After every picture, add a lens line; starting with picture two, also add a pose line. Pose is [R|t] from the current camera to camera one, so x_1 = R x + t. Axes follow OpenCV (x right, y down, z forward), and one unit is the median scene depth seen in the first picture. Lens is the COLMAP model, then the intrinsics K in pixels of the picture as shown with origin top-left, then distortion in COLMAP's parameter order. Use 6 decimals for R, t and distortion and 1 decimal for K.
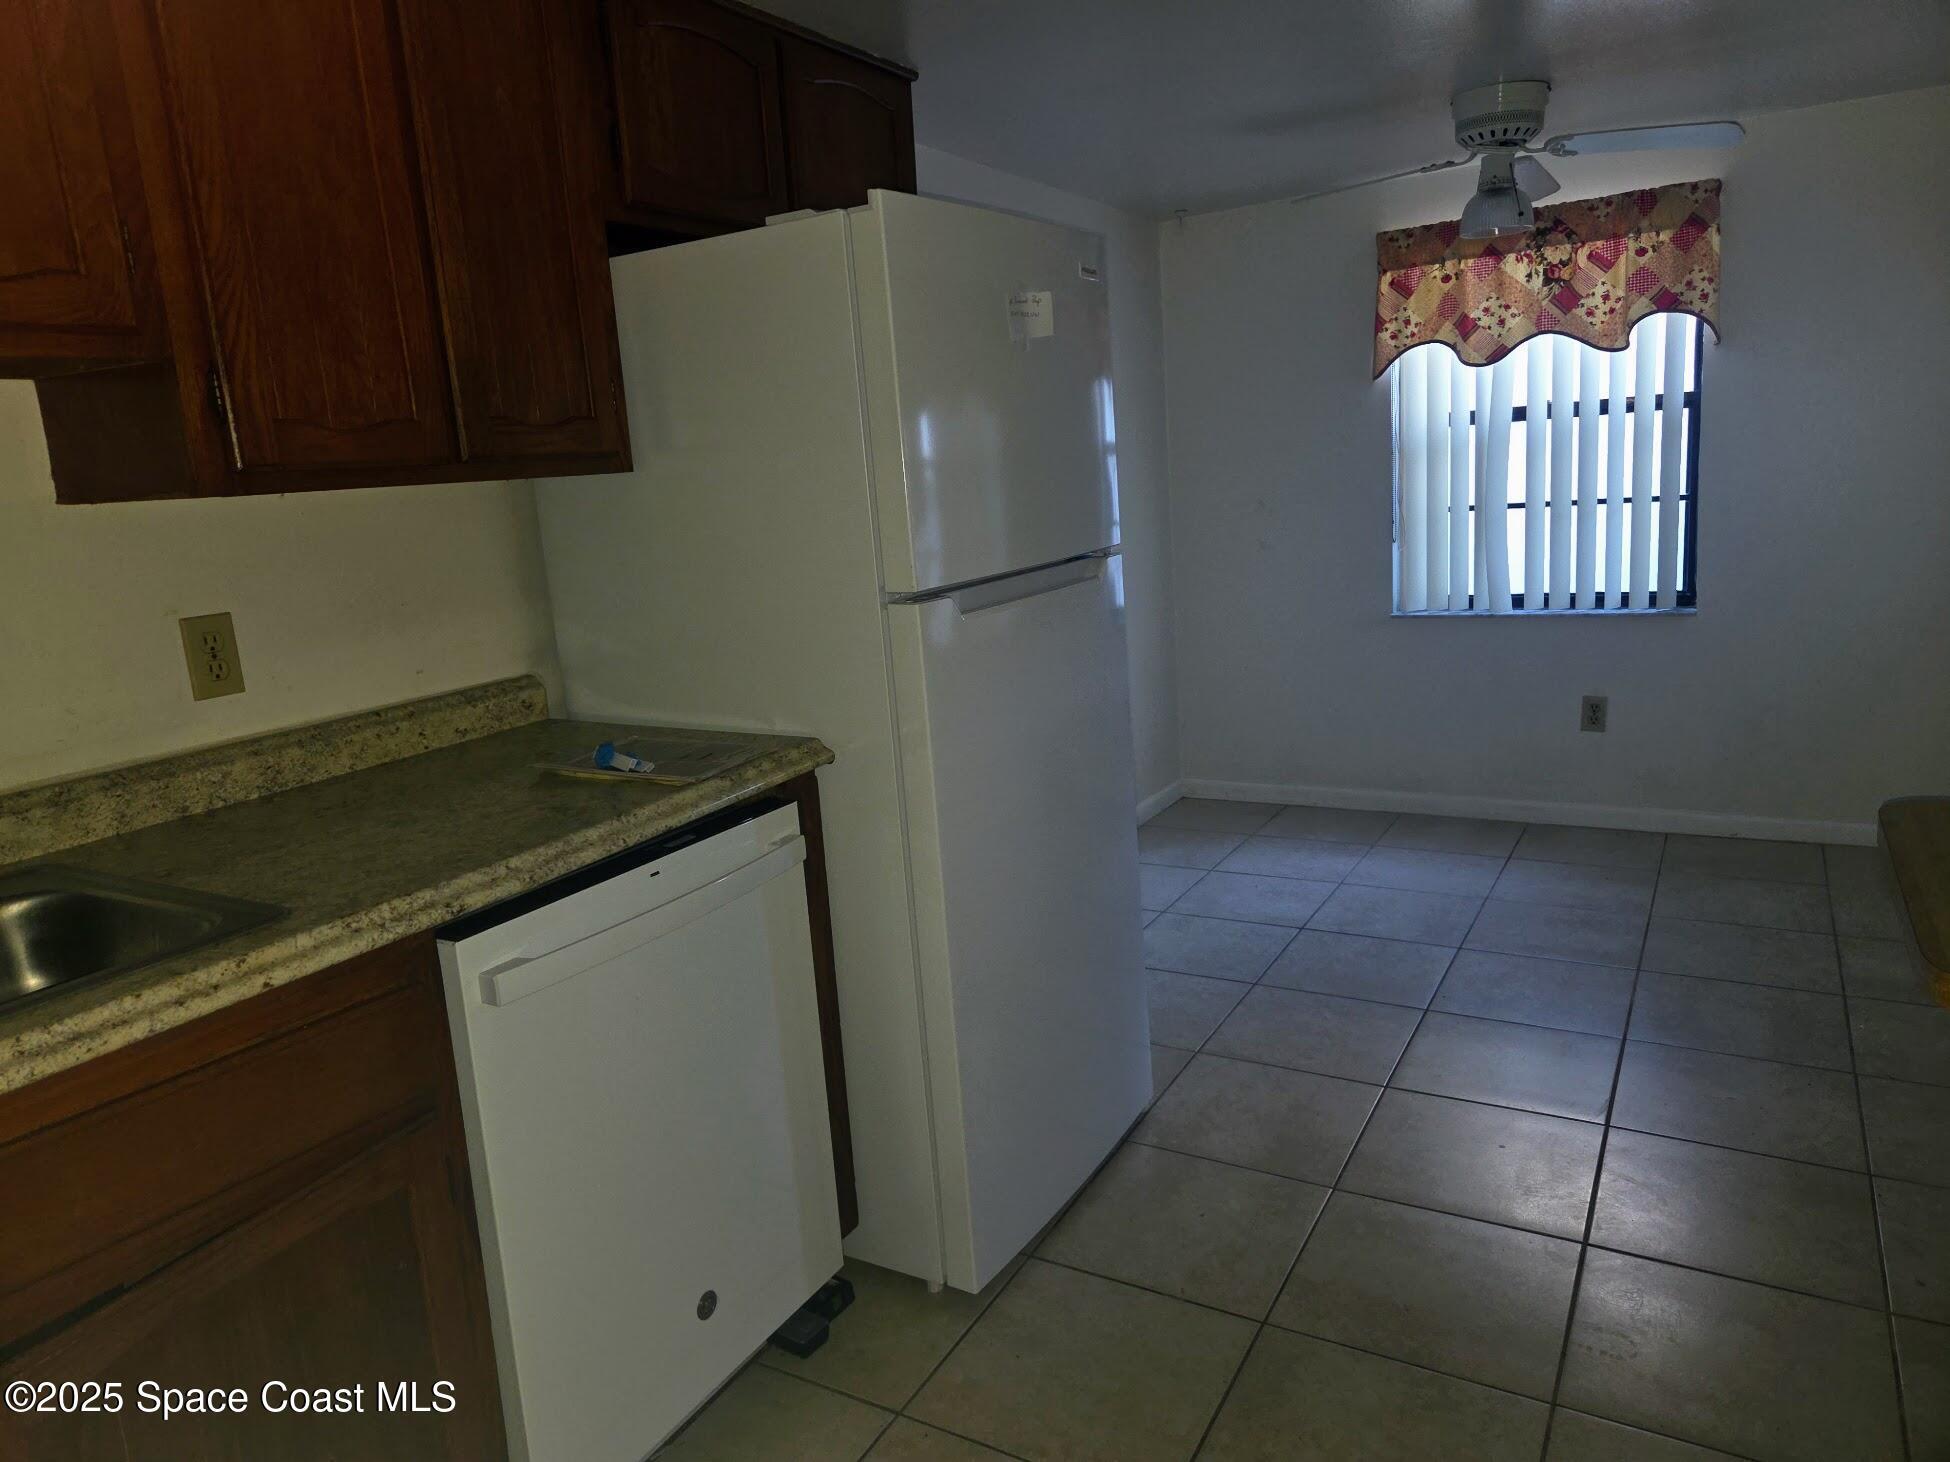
lens RADIAL K [[1306.1, 0, 977.3], [0, 1306.1, 701.4], [0, 0, 1]] dist [0.086151, -0.078353]
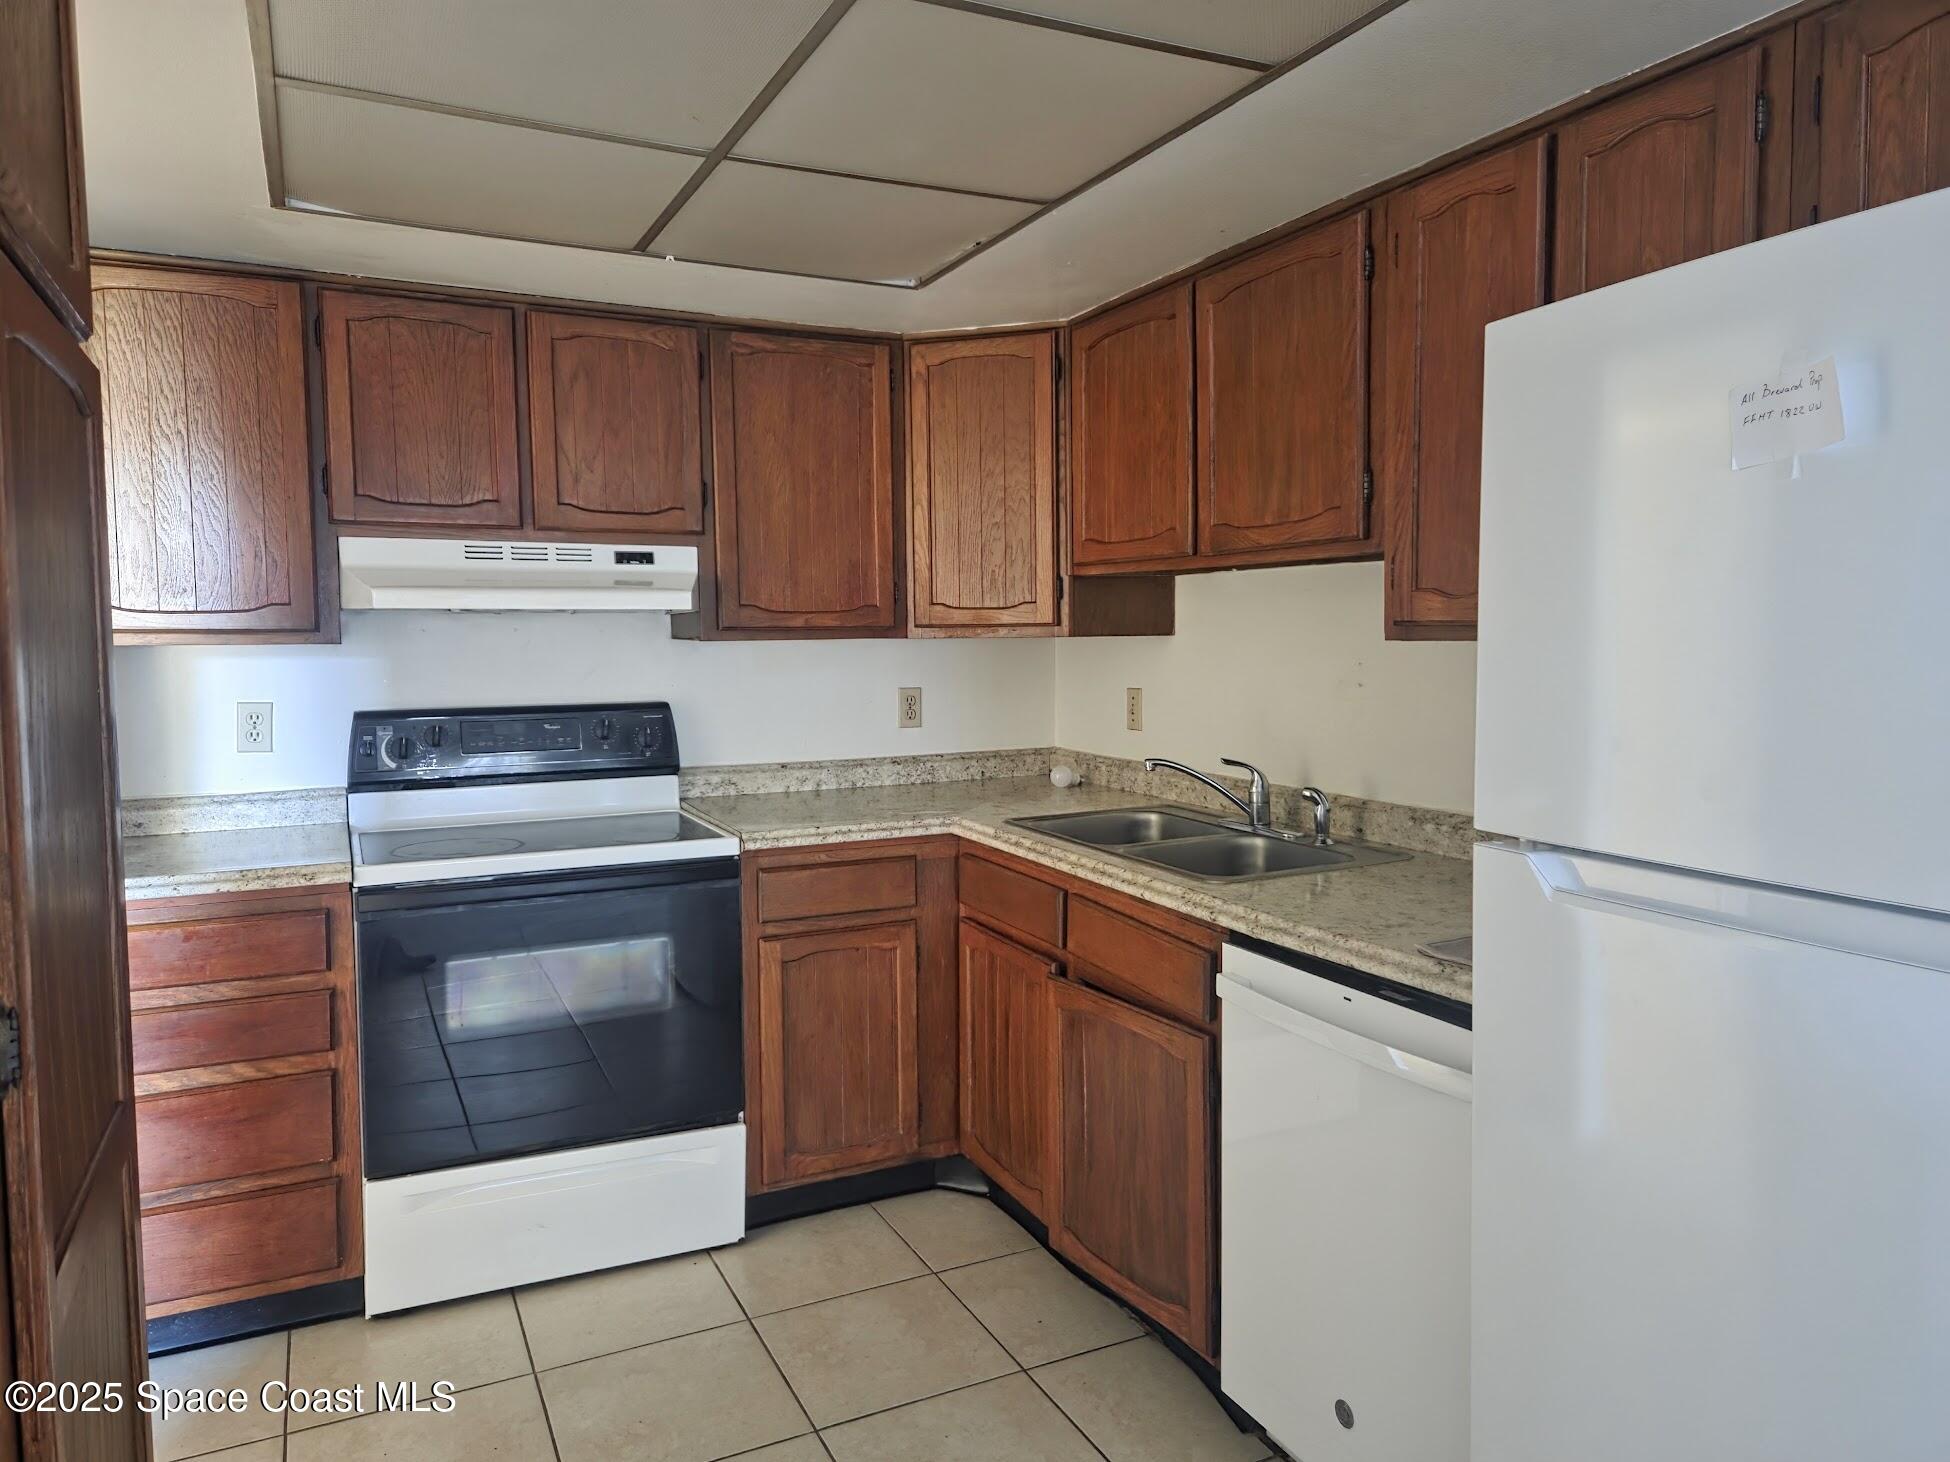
lens RADIAL K [[1306.1, 0, 977.3], [0, 1306.1, 701.4], [0, 0, 1]] dist [0.086151, -0.078353]
pose [[-0.548969, 0.122985, -0.826745, 0.751631], [-0.105057, 0.971119, 0.214221, -0.293741], [0.829214, 0.204457, -0.520194, 1.155070]]
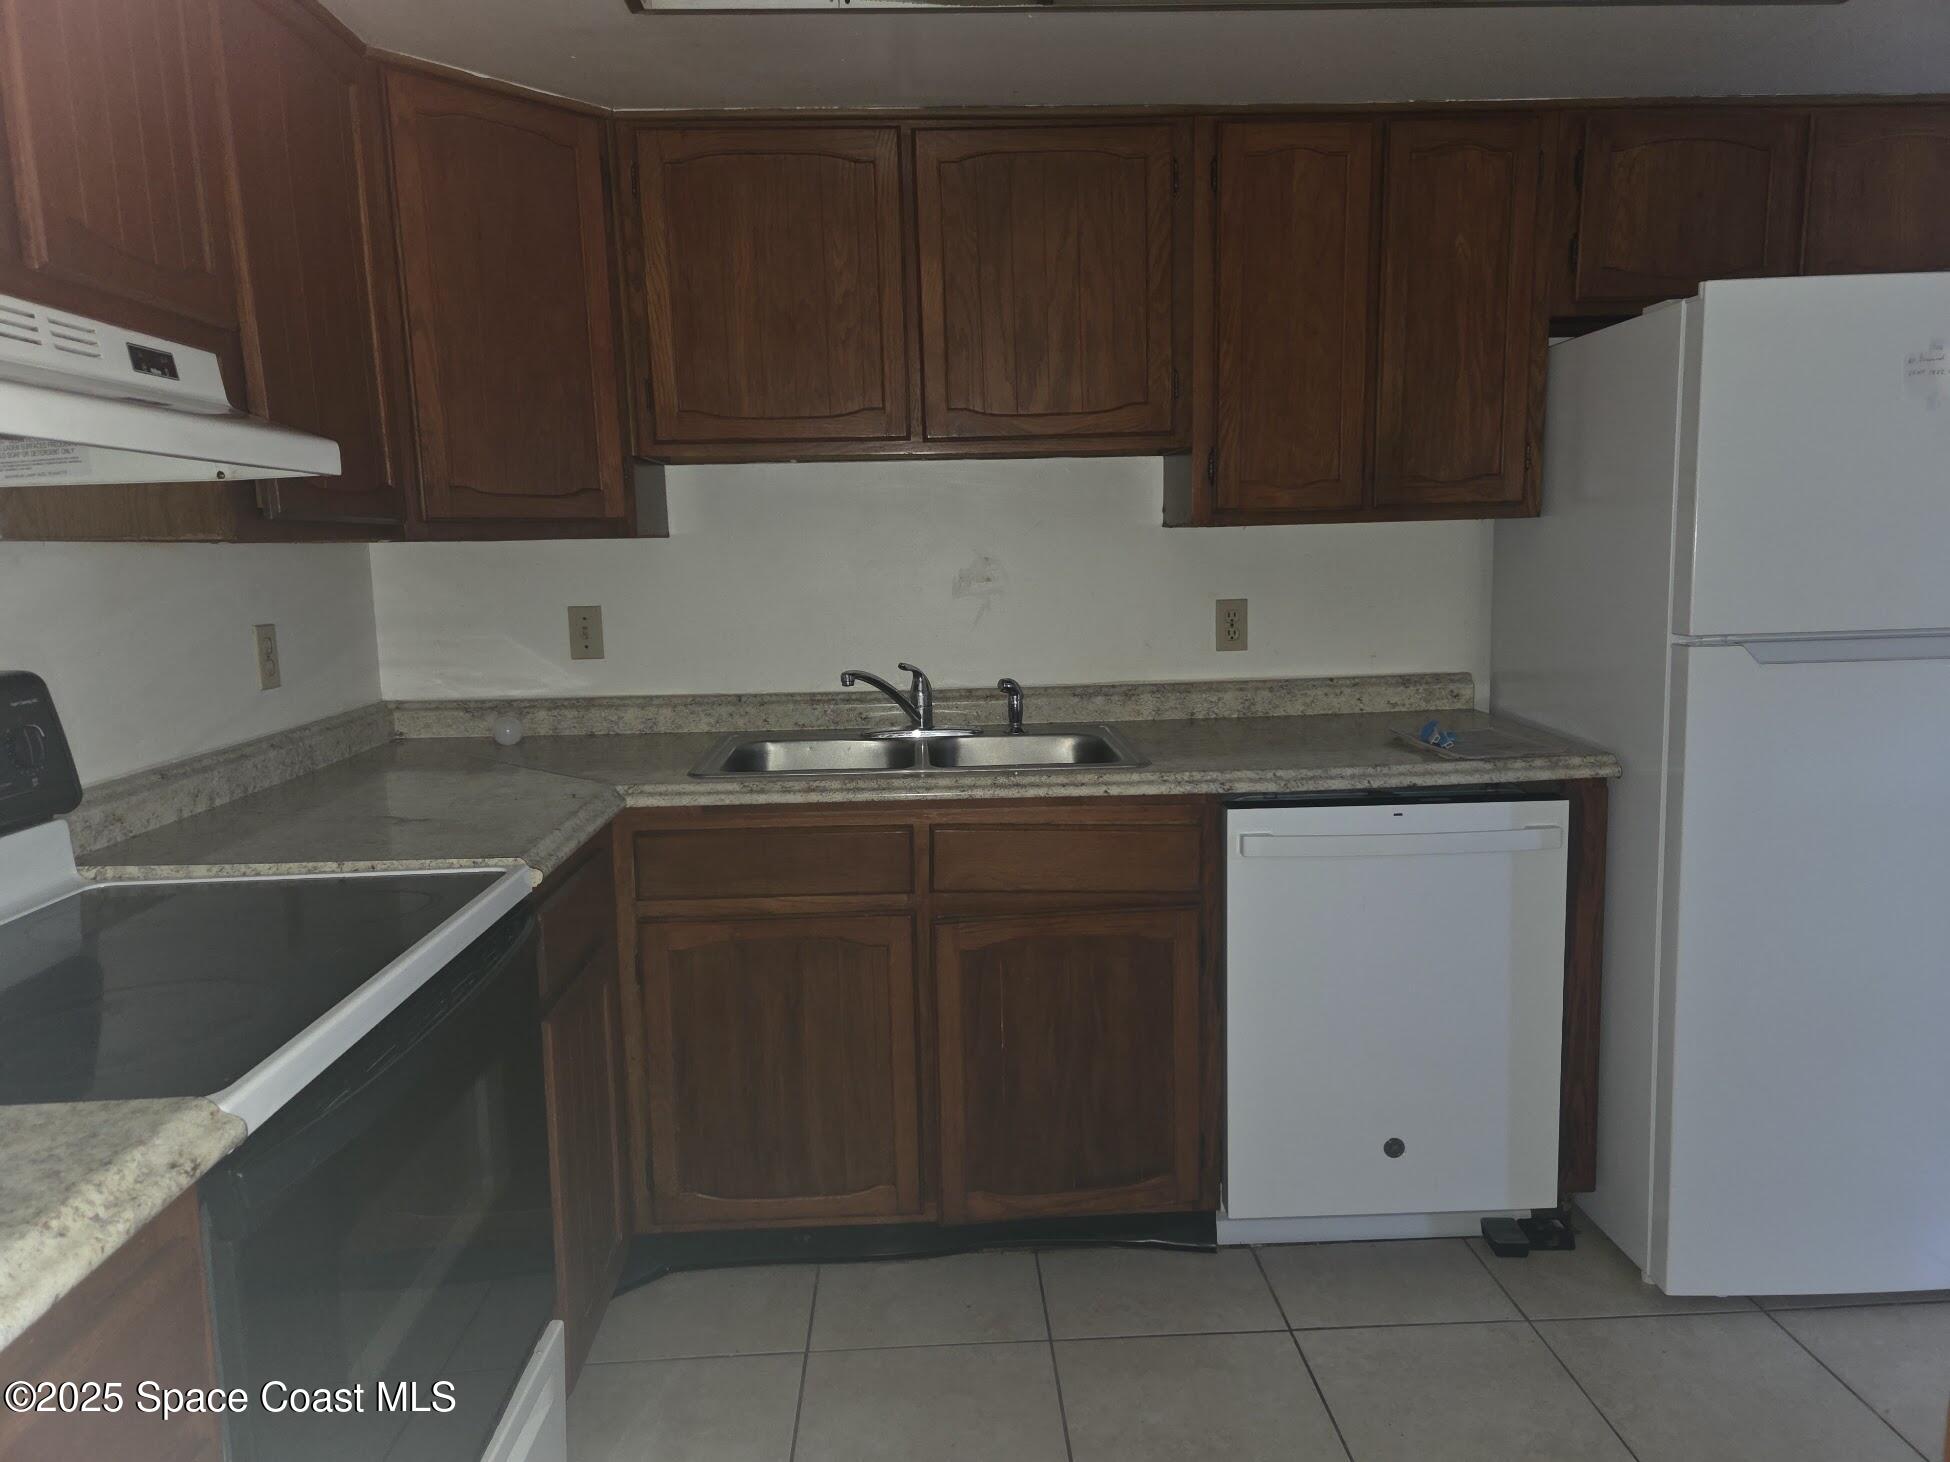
lens RADIAL K [[1306.1, 0, 977.3], [0, 1306.1, 701.4], [0, 0, 1]] dist [0.086151, -0.078353]
pose [[0.543605, 0.159550, -0.824037, 0.565537], [-0.169174, 0.982446, 0.078619, -0.015886], [0.822115, 0.096668, 0.561054, -0.122033]]
